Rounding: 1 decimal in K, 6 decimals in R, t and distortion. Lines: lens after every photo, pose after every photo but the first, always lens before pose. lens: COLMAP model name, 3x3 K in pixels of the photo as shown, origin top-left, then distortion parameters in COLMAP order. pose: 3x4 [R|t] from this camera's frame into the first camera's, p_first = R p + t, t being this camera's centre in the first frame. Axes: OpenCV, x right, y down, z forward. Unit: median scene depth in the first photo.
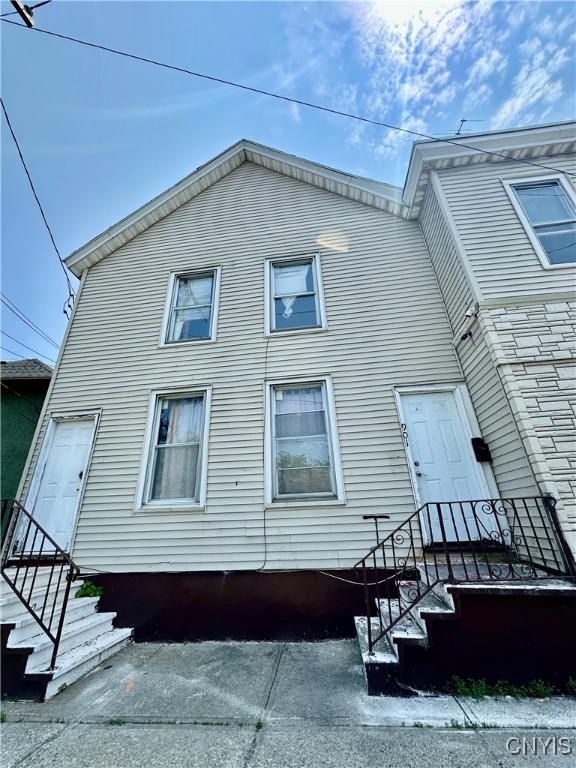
lens RADIAL K [[306.7, 0, 282.5], [0, 306.7, 378.6], [0, 0, 1]] dist [-0.004284, 0.000351]
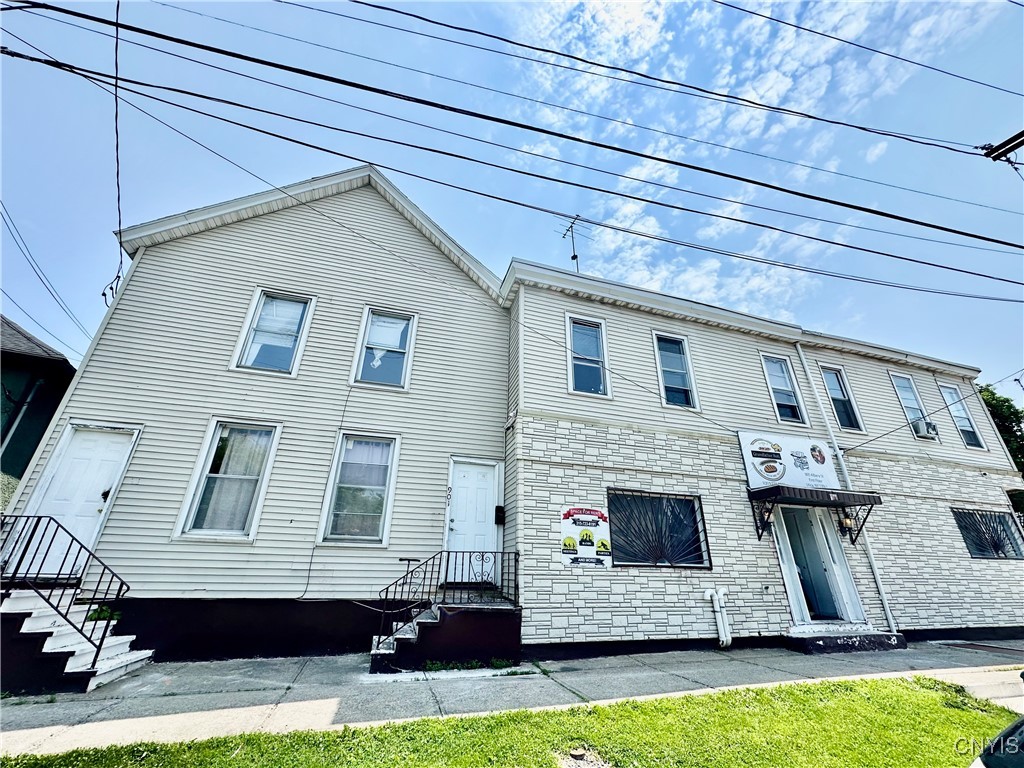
lens RADIAL K [[409.0, 0, 504.0], [0, 409.0, 385.0], [0, 0, 1]] dist [-0.004284, 0.000351]
pose [[0.914752, 0.213927, 0.342729, -0.057721], [-0.213479, 0.976148, -0.039520, -0.231499], [-0.343009, -0.037014, 0.938603, -0.592980]]
